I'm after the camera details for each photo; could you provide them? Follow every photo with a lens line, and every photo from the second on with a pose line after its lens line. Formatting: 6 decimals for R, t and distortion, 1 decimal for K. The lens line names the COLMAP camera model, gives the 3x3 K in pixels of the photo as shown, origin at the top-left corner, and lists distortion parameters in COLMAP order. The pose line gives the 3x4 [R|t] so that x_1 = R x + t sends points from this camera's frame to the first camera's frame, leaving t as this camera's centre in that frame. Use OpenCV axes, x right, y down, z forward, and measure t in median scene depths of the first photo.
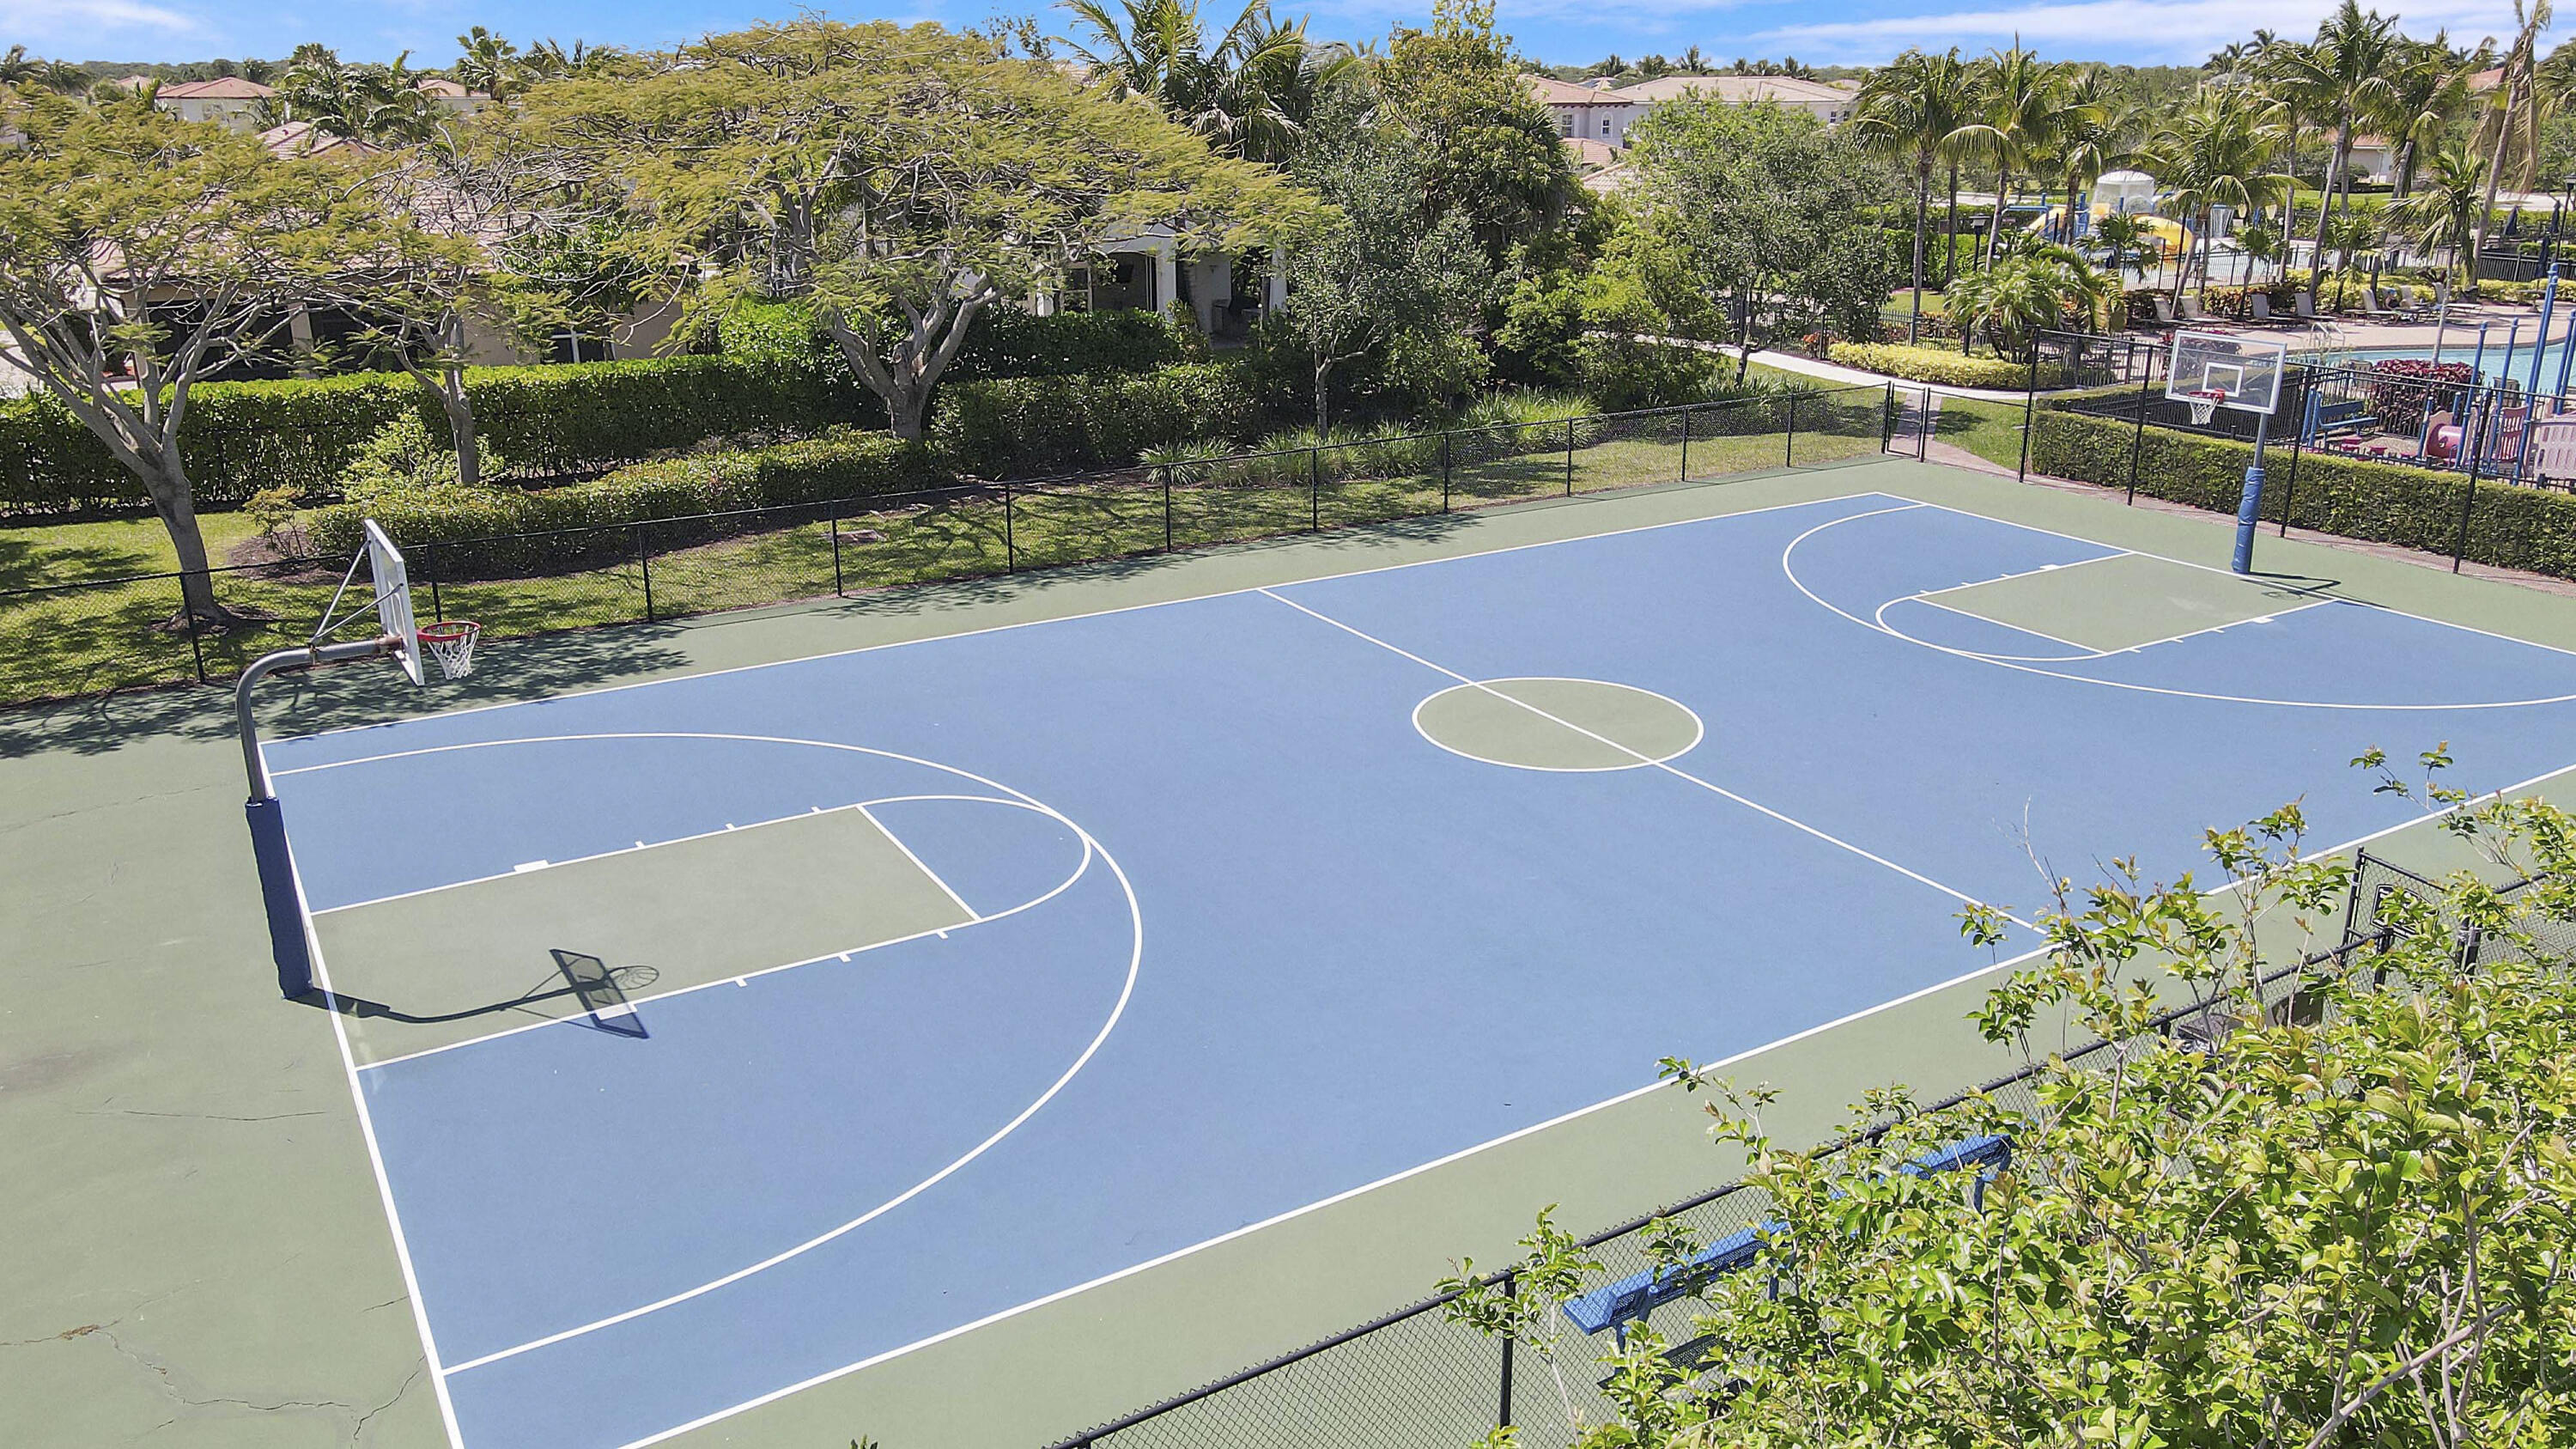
lens RADIAL K [[1914.3, 0, 1288.0], [0, 1914.3, 724.5], [0, 0, 1]] dist [0.000257, -0.000919]
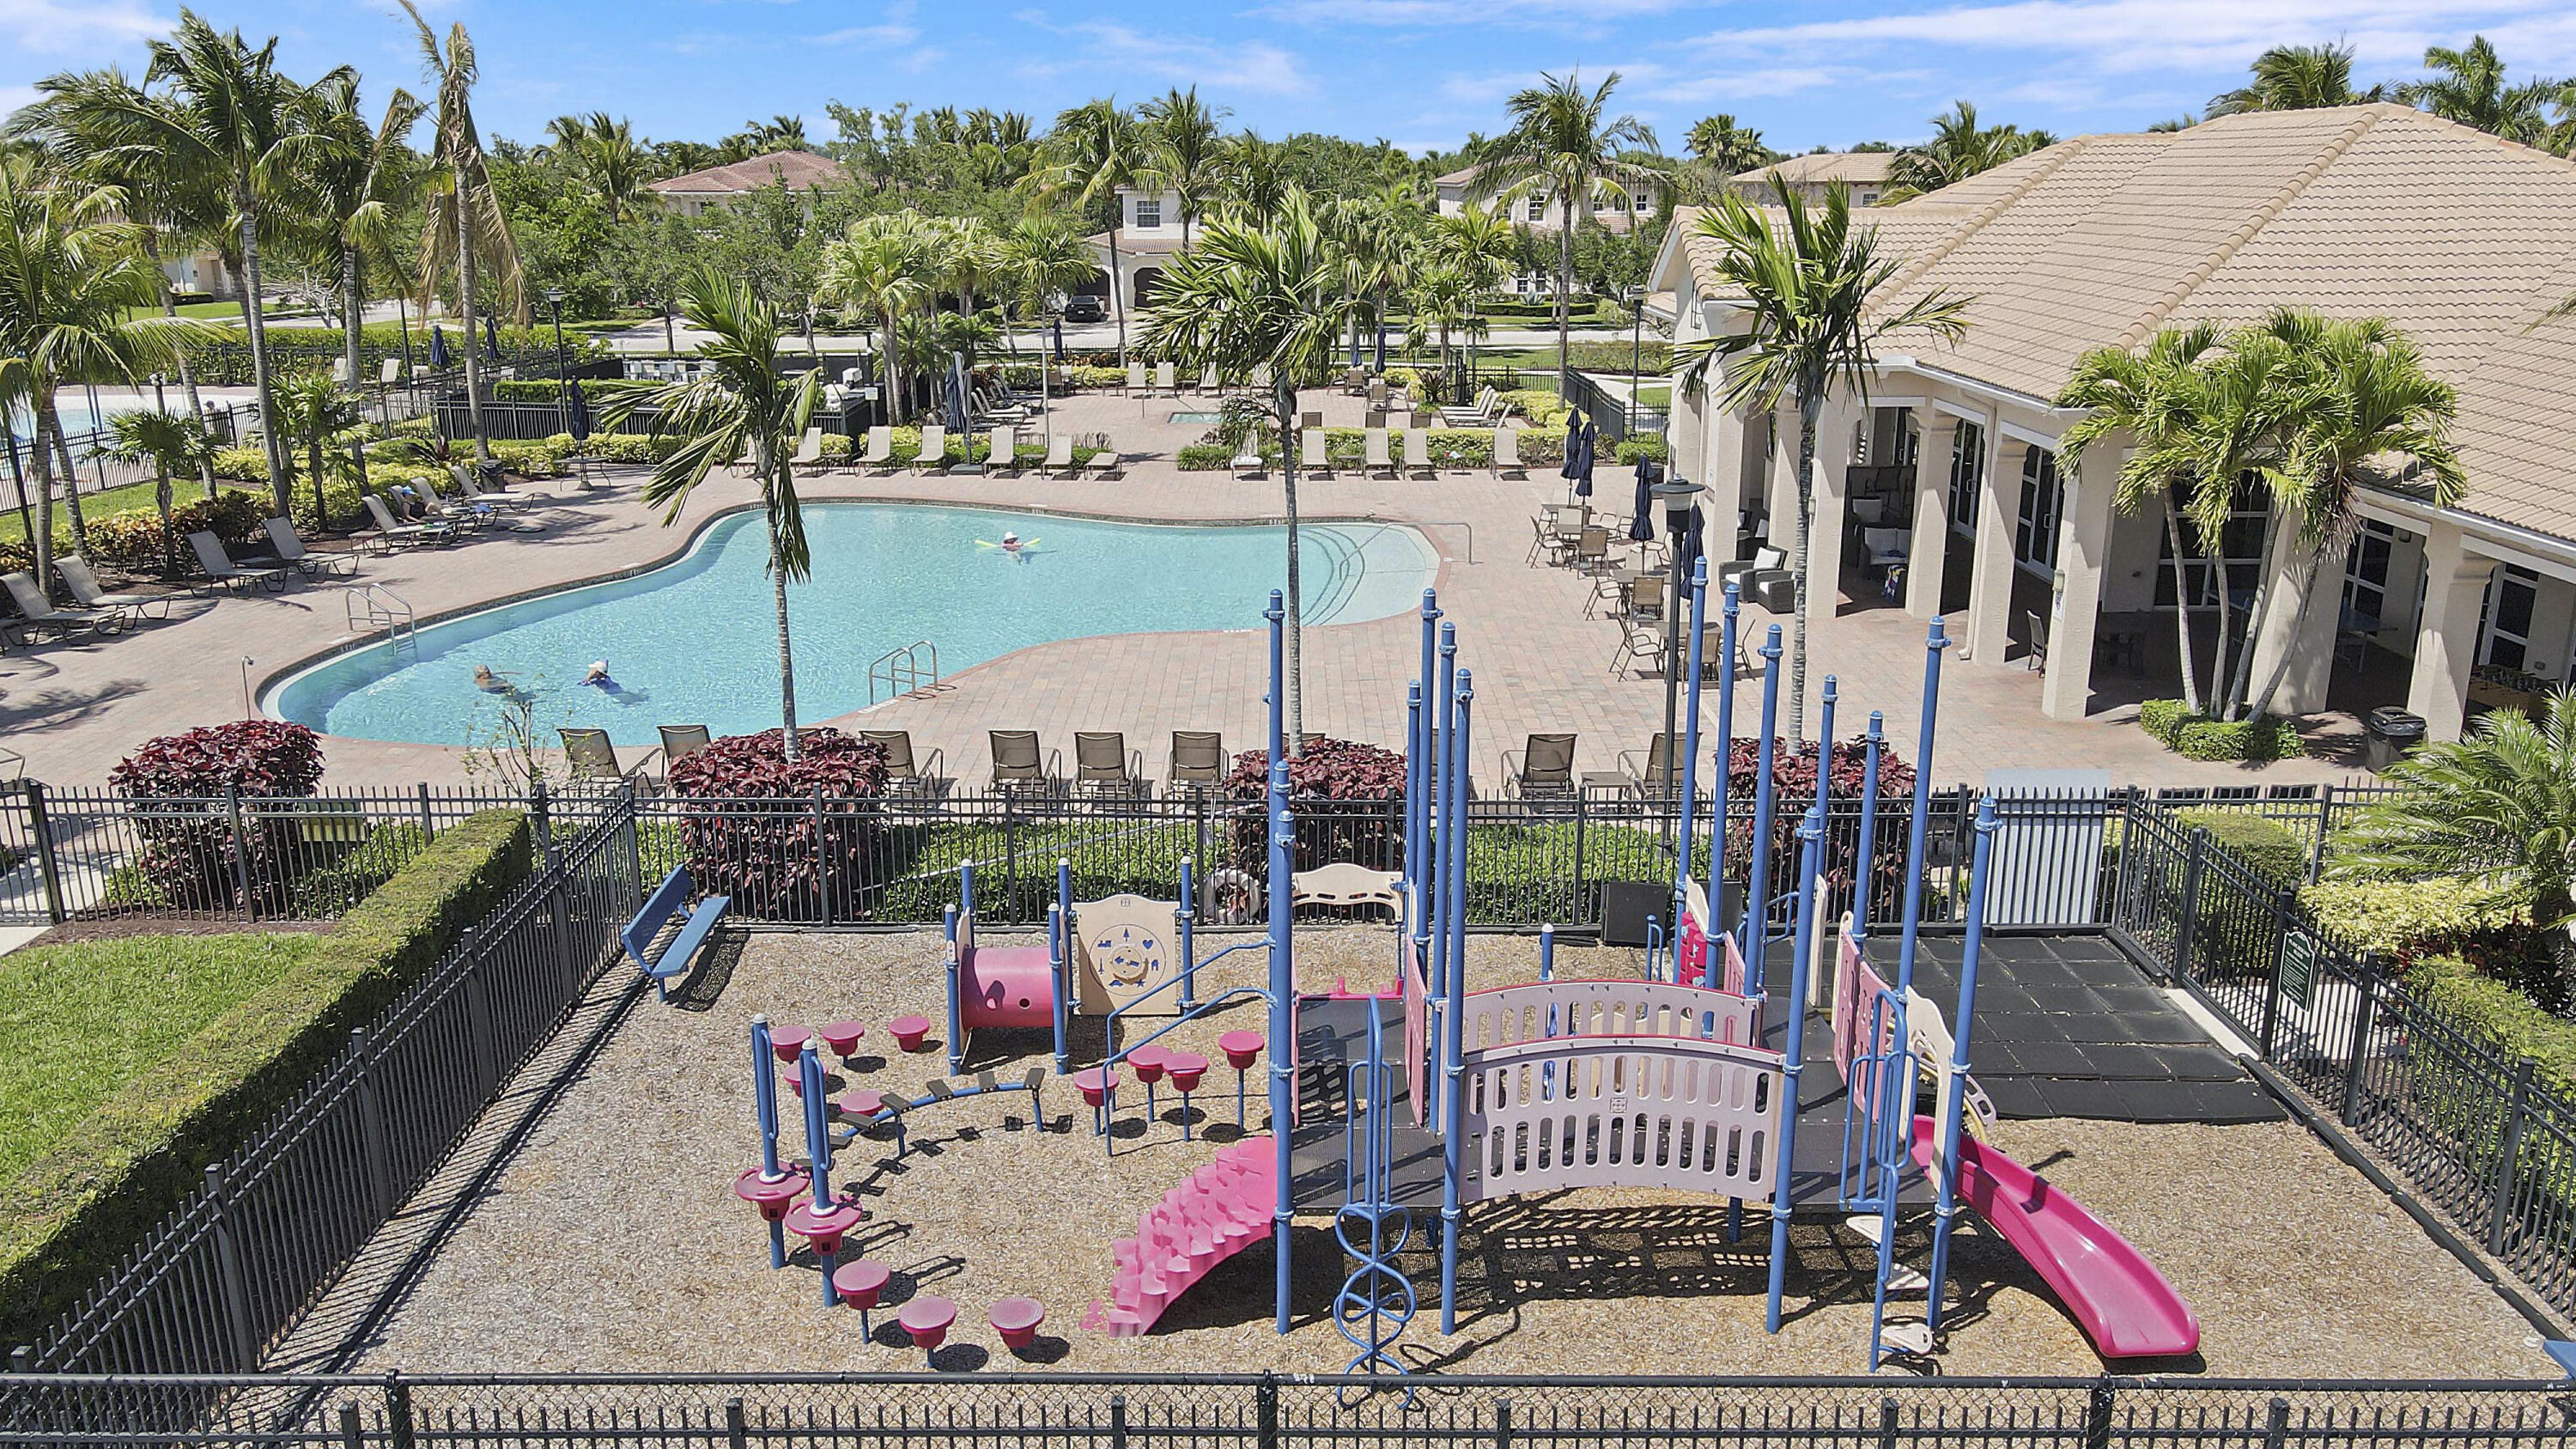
lens RADIAL K [[1914.3, 0, 1288.0], [0, 1914.3, 724.5], [0, 0, 1]] dist [0.000257, -0.000919]
pose [[0.510933, -0.229105, 0.828528, 0.185728], [0.269311, 0.957970, 0.098821, -0.131987], [-0.816345, 0.172641, 0.551159, 0.419715]]
